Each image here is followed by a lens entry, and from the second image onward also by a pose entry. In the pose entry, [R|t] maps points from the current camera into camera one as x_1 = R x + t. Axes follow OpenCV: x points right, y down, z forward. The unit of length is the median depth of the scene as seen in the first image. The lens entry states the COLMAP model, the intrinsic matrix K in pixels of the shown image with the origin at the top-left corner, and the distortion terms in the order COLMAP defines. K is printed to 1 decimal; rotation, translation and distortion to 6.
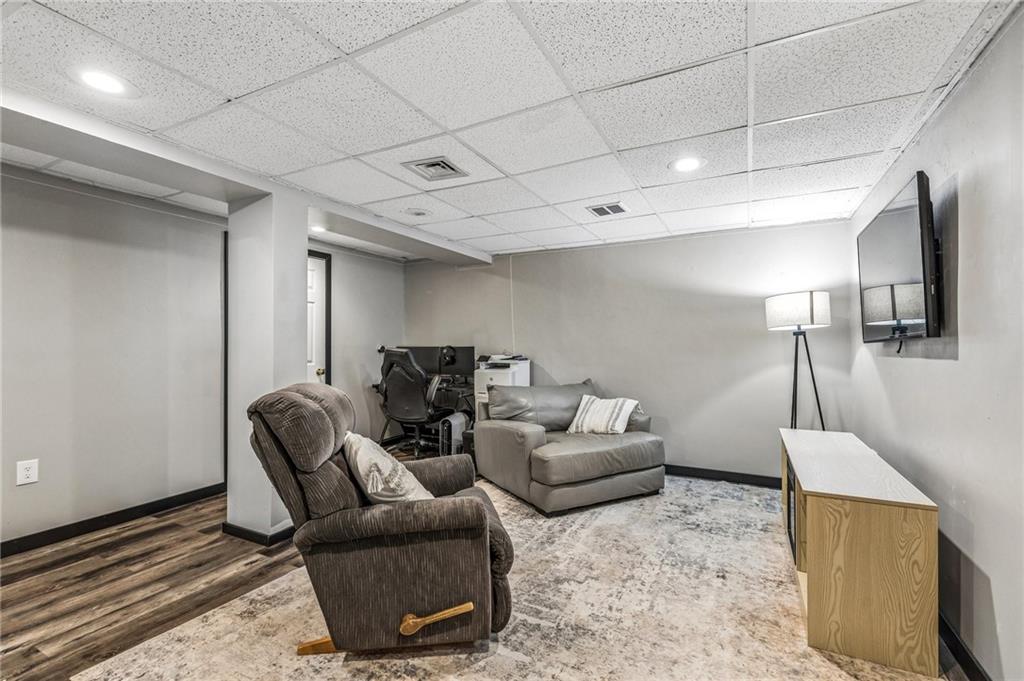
lens RADIAL K [[464.3, 0, 506.2], [0, 464.3, 344.9], [0, 0, 1]] dist [-0.000104, 0.001651]
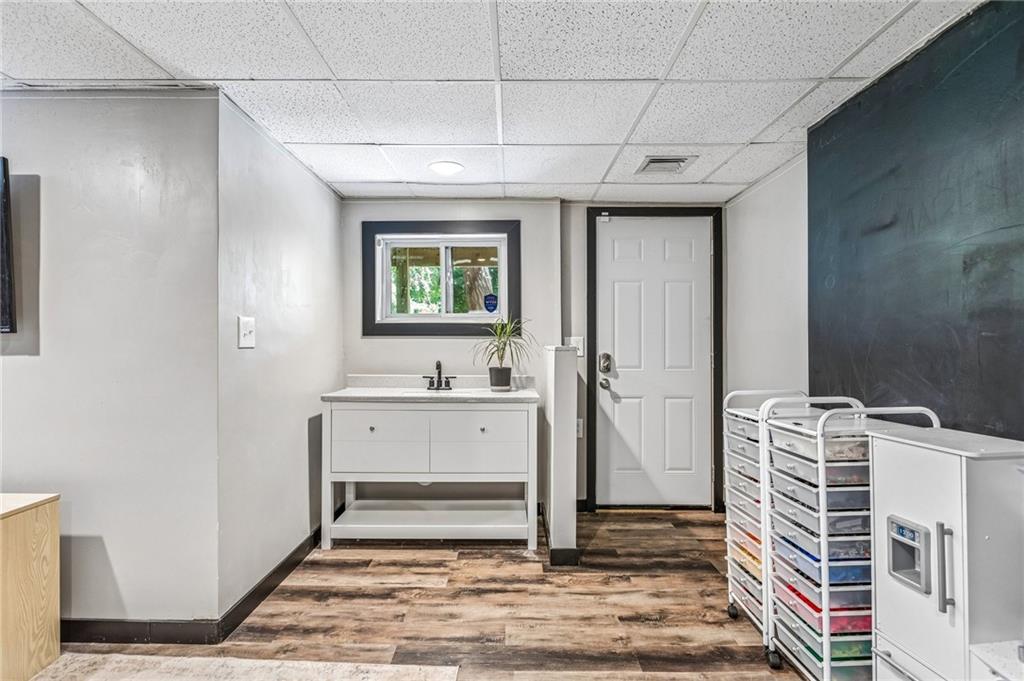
lens RADIAL K [[510.8, 0, 512.4], [0, 510.8, 338.2], [0, 0, 1]] dist [-0.006560, -0.000820]
pose [[-0.459204, -0.000264, 0.888331, -0.452486], [-0.003469, 0.999993, -0.001496, -0.005982], [-0.888324, -0.003768, -0.459202, 0.500273]]
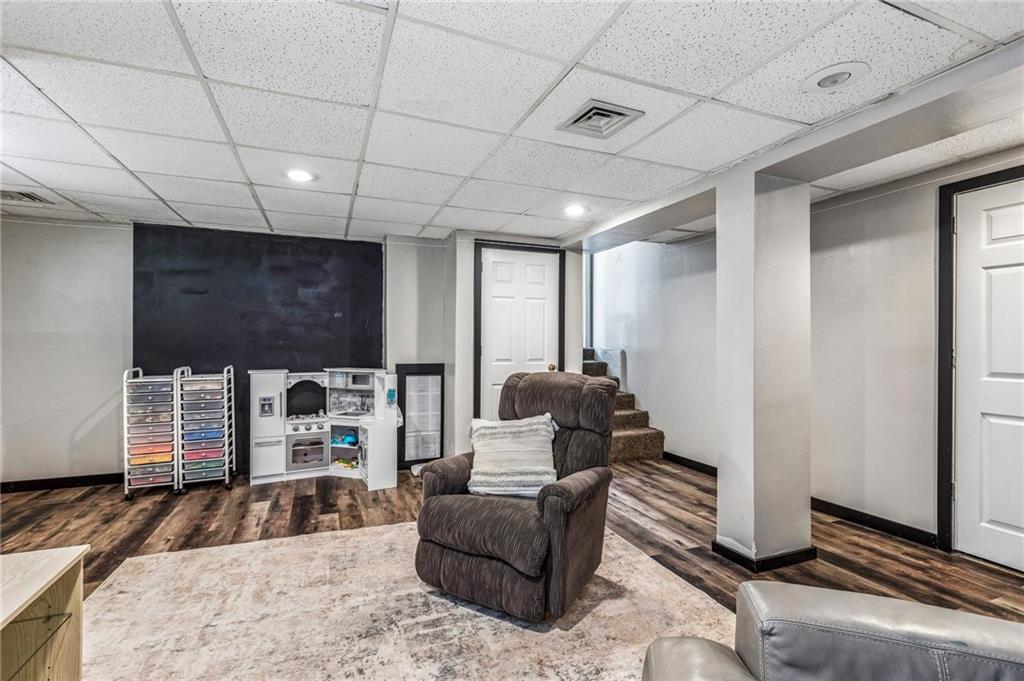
lens RADIAL K [[464.3, 0, 506.7], [0, 464.3, 342.6], [0, 0, 1]] dist [-0.000104, 0.001651]
pose [[-0.652681, -0.003381, -0.757625, 0.688309], [-0.002174, 0.999994, -0.002589, 0.000601], [0.757630, -0.000042, -0.652685, 1.762942]]
